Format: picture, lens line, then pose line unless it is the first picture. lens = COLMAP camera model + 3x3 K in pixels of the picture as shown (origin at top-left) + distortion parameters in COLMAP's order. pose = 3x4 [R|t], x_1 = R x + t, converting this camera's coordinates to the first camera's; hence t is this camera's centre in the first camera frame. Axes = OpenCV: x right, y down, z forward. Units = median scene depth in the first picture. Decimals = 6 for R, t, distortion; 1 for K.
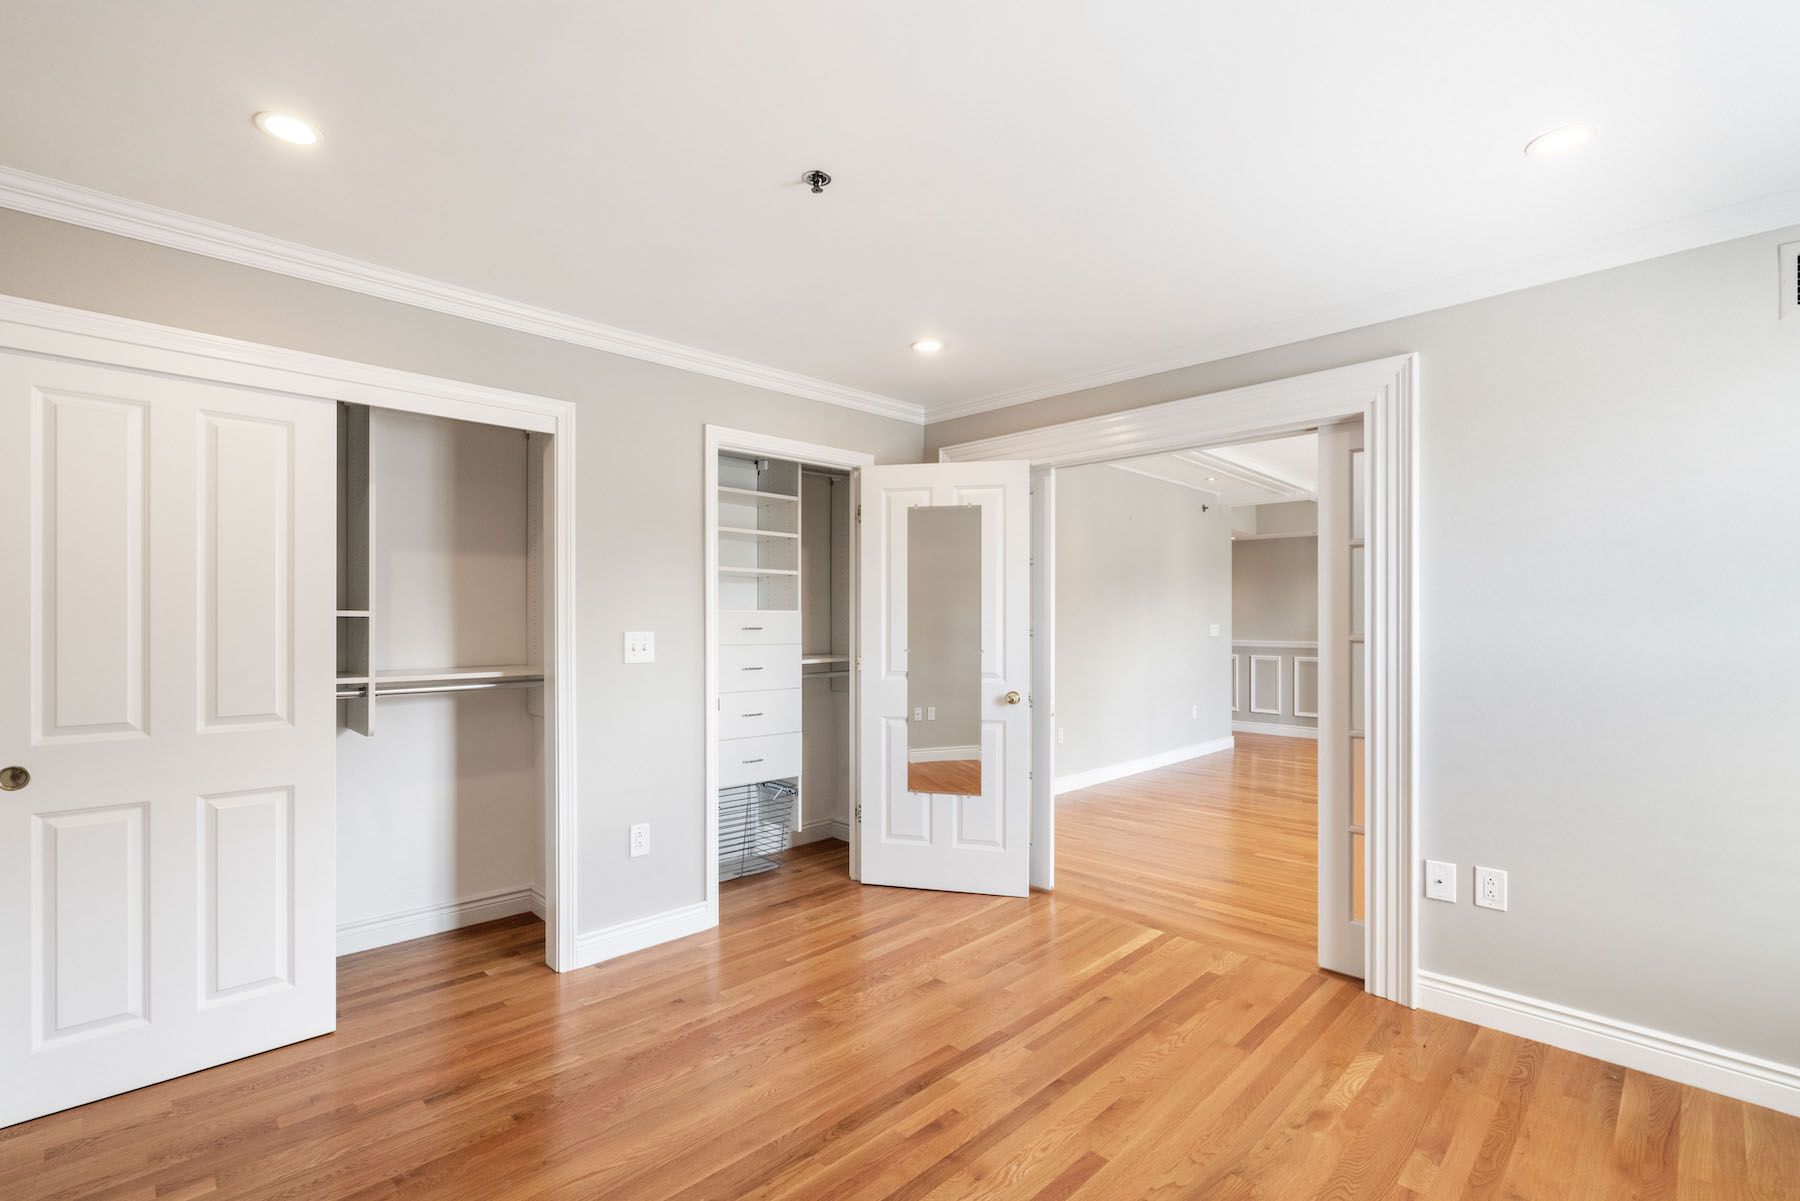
lens RADIAL K [[826.3, 0, 910.7], [0, 826.3, 613.5], [0, 0, 1]] dist [-0.008789, -0.000260]
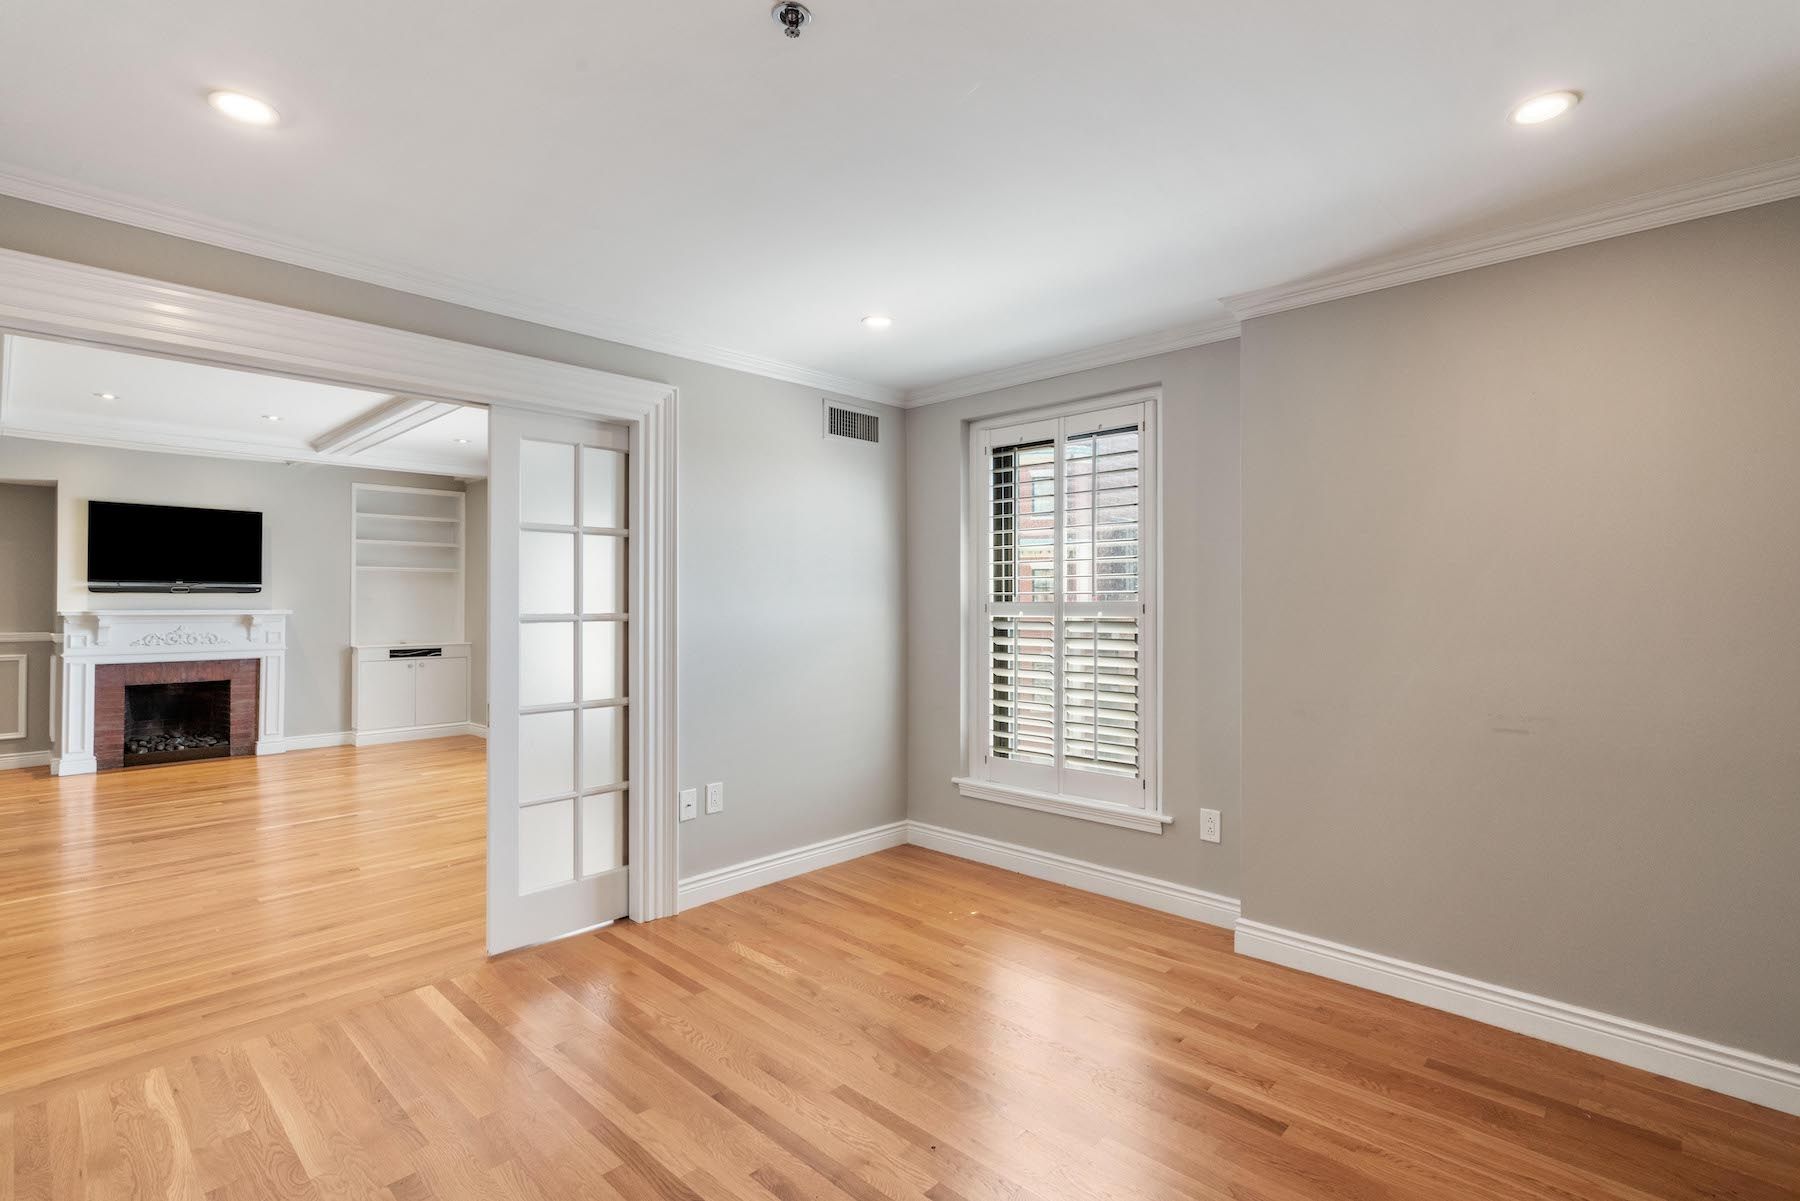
lens RADIAL K [[826.3, 0, 902.7], [0, 826.3, 598.4], [0, 0, 1]] dist [-0.008789, -0.000260]
pose [[-0.023632, 0.003229, 0.999716, -0.633592], [-0.007803, 0.999964, -0.003414, 0.003785], [-0.999690, -0.007882, -0.023606, 0.679693]]
